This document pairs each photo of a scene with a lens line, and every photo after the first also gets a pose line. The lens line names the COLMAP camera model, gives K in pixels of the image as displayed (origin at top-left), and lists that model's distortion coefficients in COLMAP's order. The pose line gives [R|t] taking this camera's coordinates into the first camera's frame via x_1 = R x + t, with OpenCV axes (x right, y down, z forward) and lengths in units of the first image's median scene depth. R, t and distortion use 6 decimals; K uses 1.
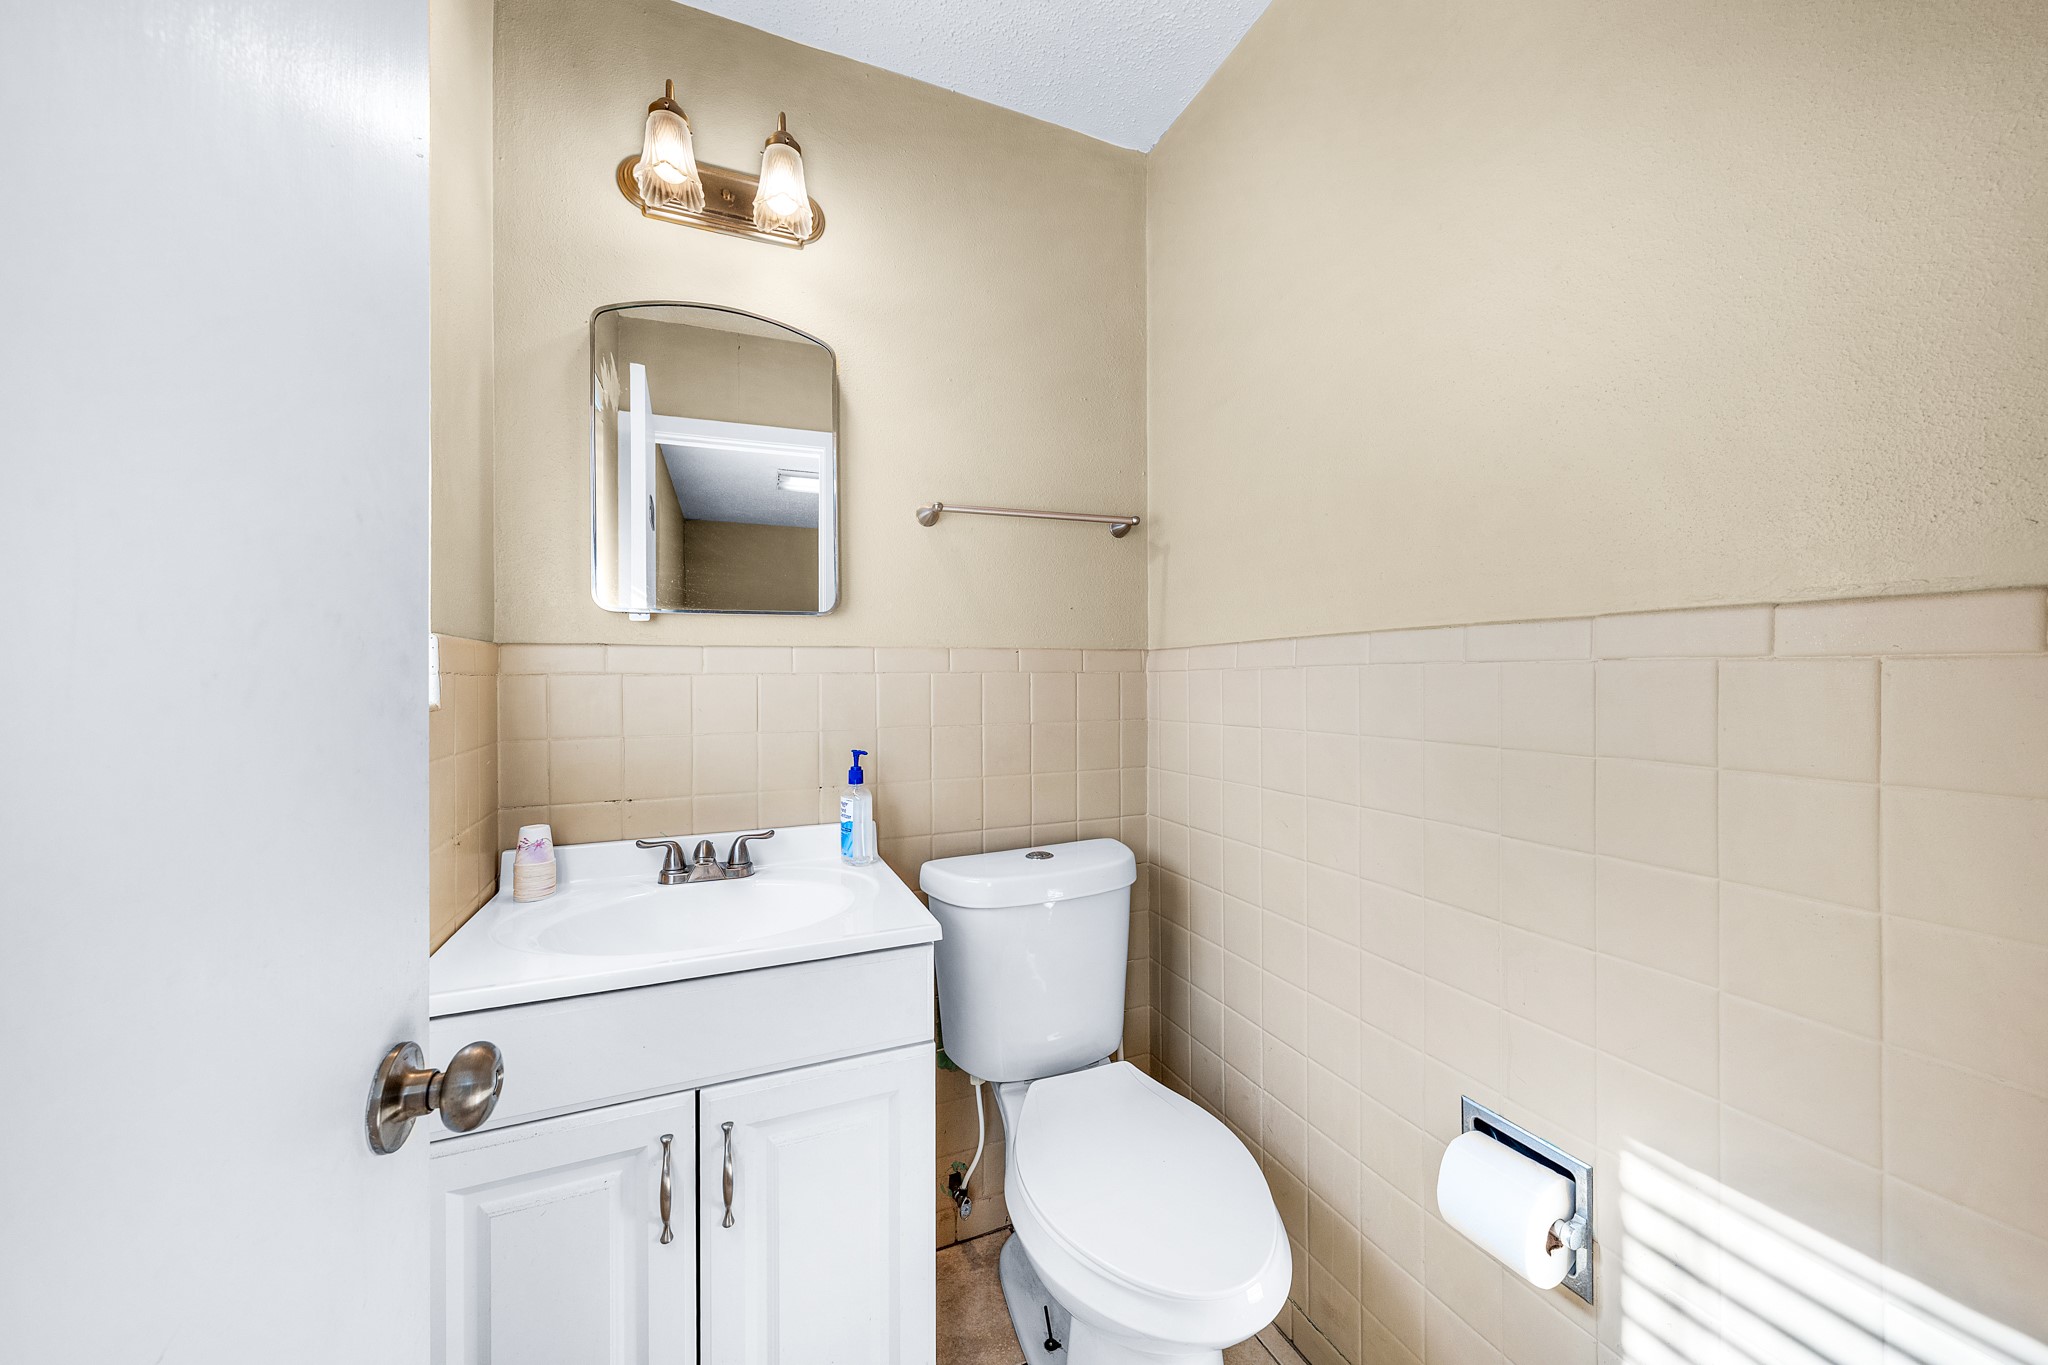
lens RADIAL K [[715.1, 0, 1021.9], [0, 715.1, 671.9], [0, 0, 1]] dist [-0.000319, 0.000057]
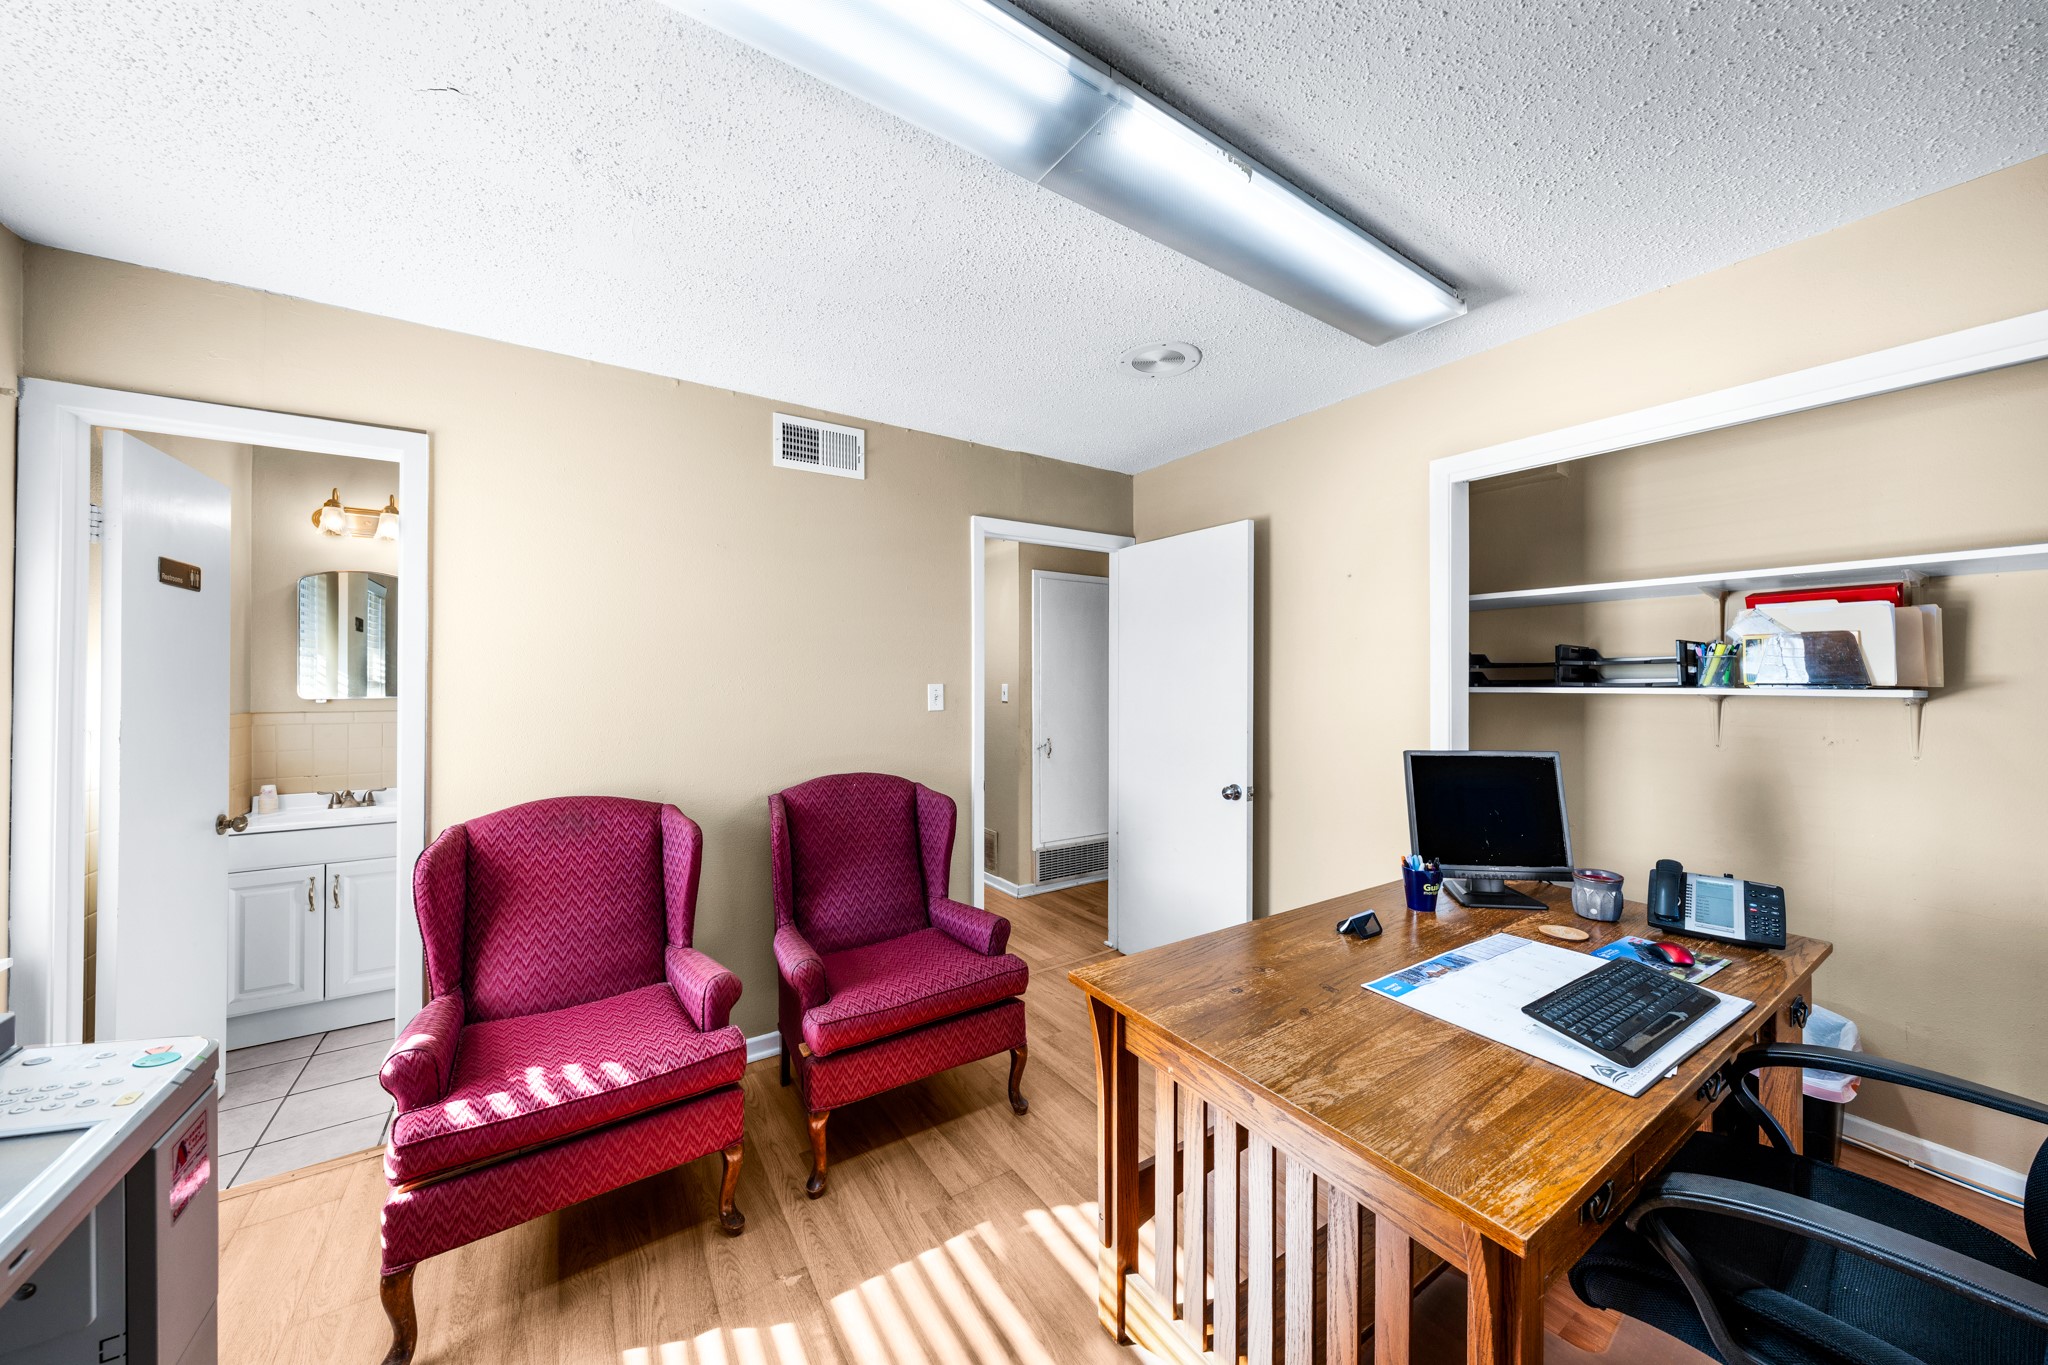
lens RADIAL K [[696.8, 0, 1017.5], [0, 696.8, 680.8], [0, 0, 1]] dist [-0.000488, 0.000126]
pose [[0.982038, 0.009767, 0.188428, 1.508522], [-0.009475, 0.999952, -0.002447, -0.180536], [-0.188443, 0.000618, 0.982084, -1.992734]]
